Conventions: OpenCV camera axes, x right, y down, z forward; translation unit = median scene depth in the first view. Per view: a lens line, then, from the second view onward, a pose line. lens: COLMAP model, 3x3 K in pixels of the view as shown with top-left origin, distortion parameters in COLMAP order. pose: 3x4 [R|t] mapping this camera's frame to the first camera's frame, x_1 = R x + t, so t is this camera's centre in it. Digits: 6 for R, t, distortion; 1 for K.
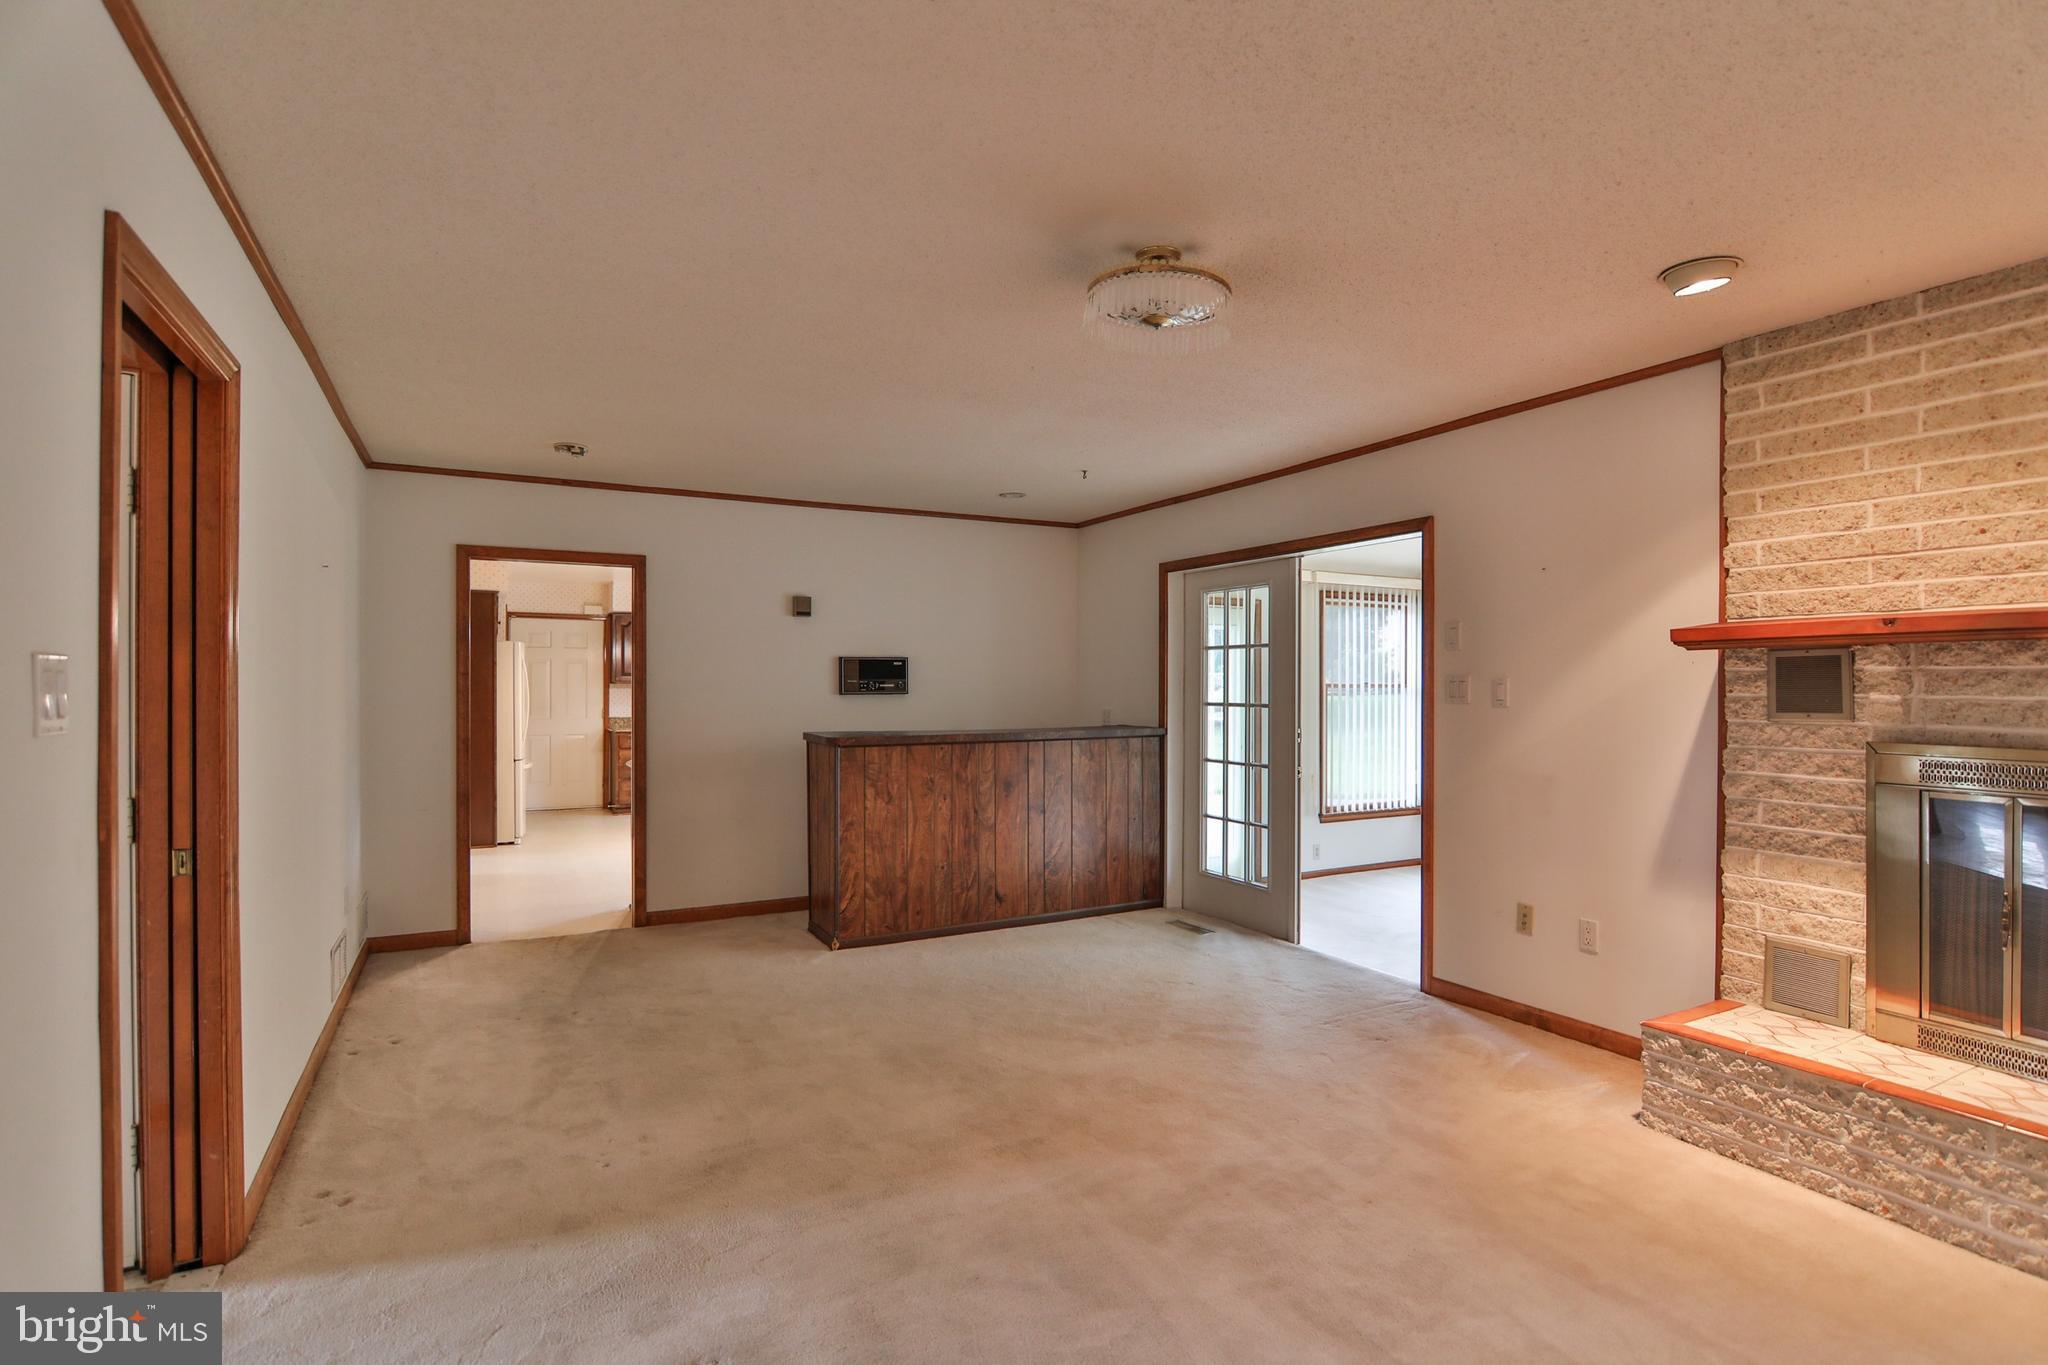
lens RADIAL K [[989.6, 0, 1026.4], [0, 989.6, 688.7], [0, 0, 1]] dist [-0.023568, -0.000158]
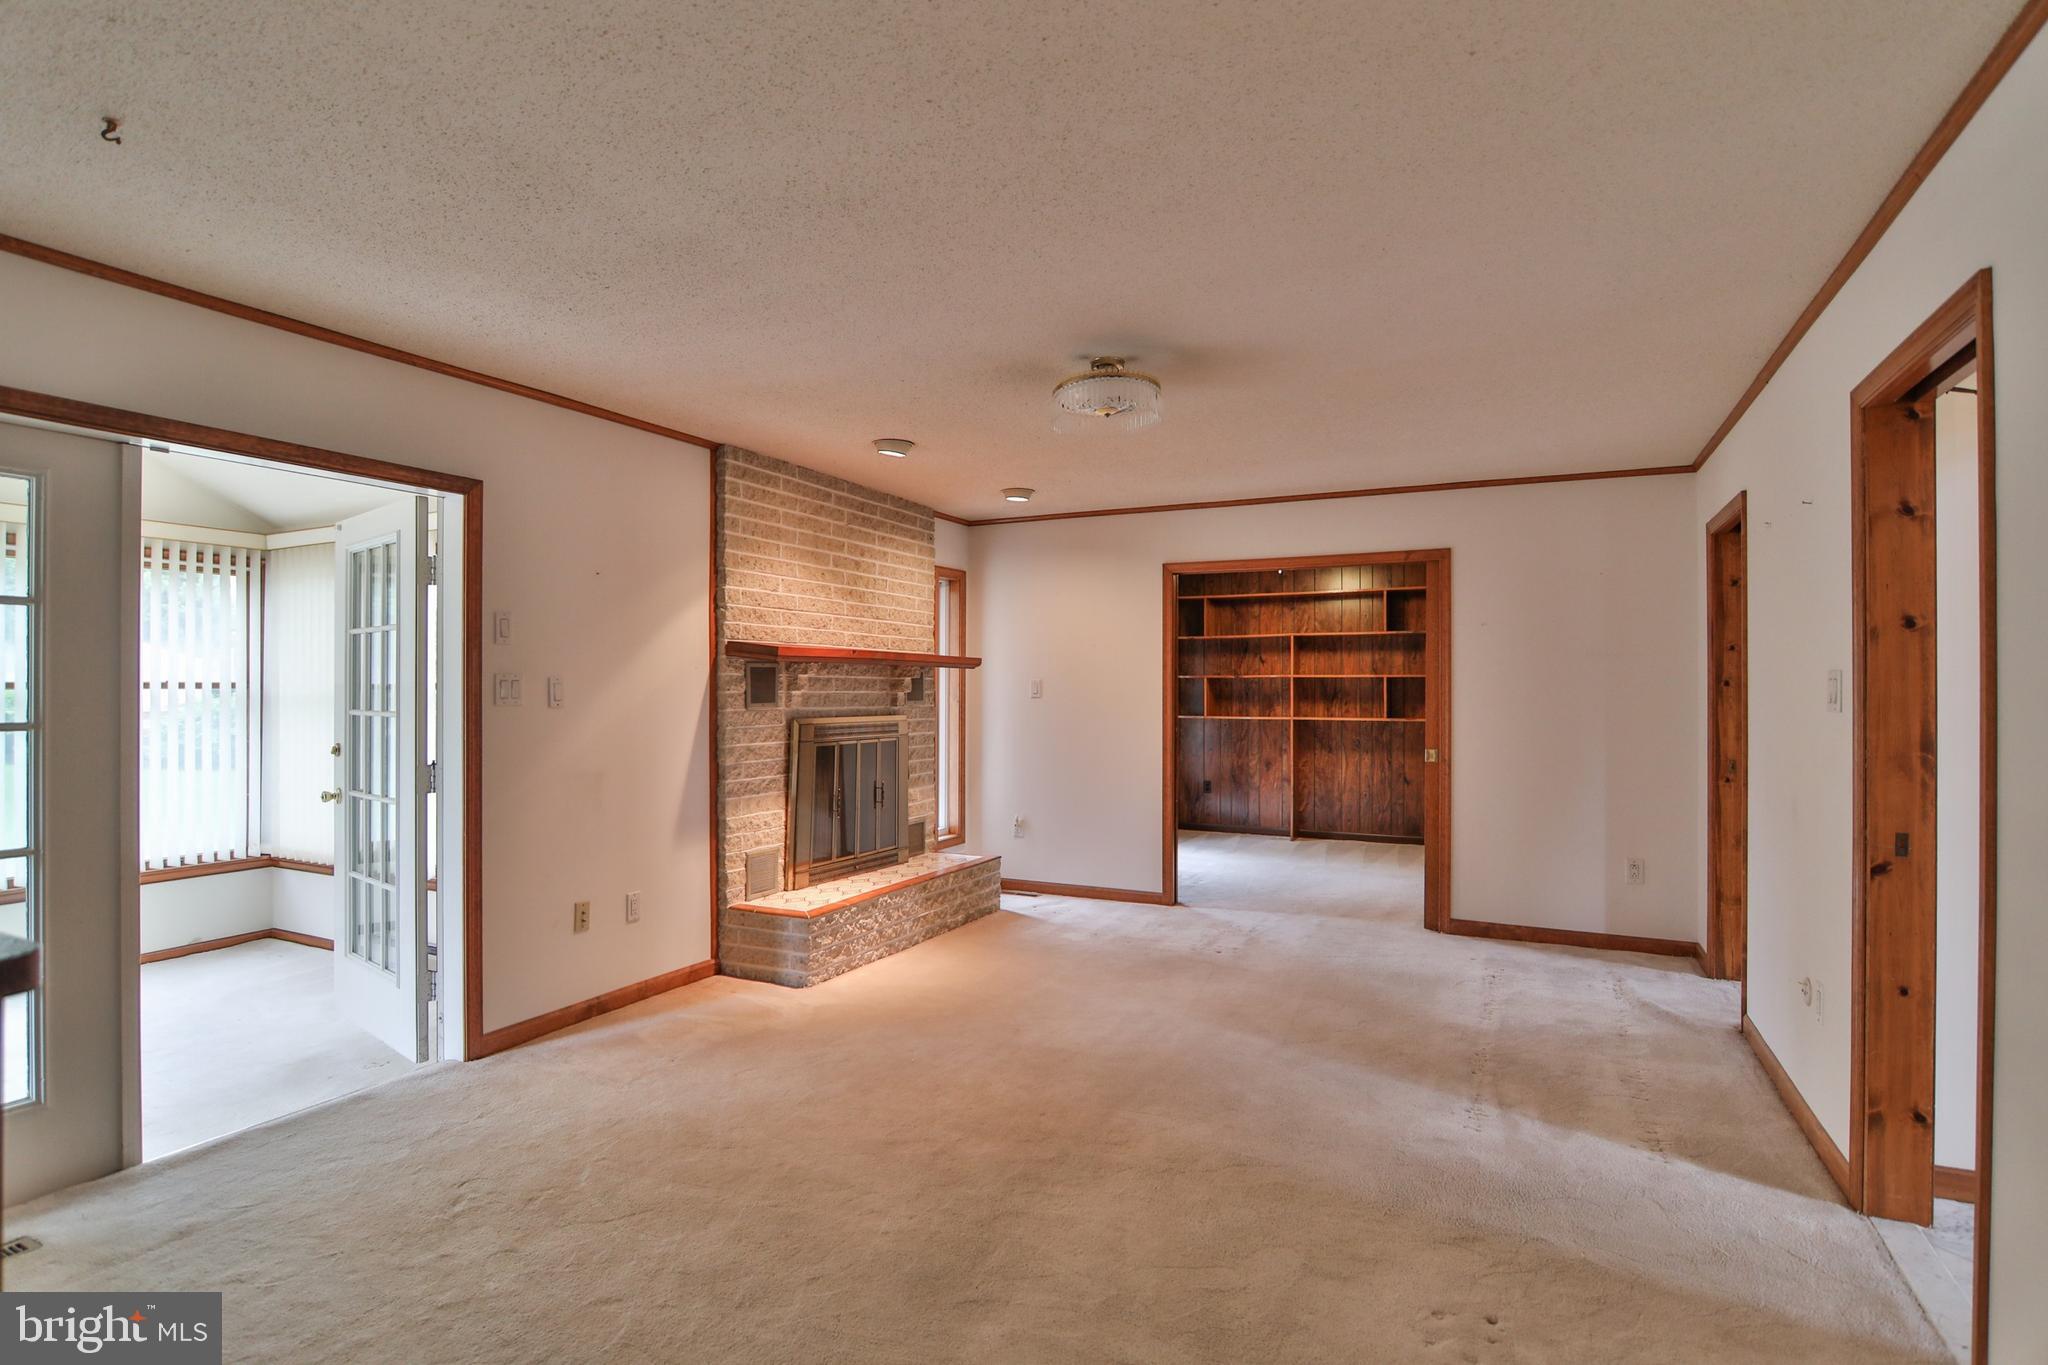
lens RADIAL K [[989.6, 0, 1026.4], [0, 989.6, 688.7], [0, 0, 1]] dist [-0.023568, -0.000158]
pose [[-0.568773, -0.002310, 0.822491, -0.755587], [0.001579, 0.999991, 0.003901, -0.003710], [-0.822493, 0.003517, -0.568764, 1.555765]]
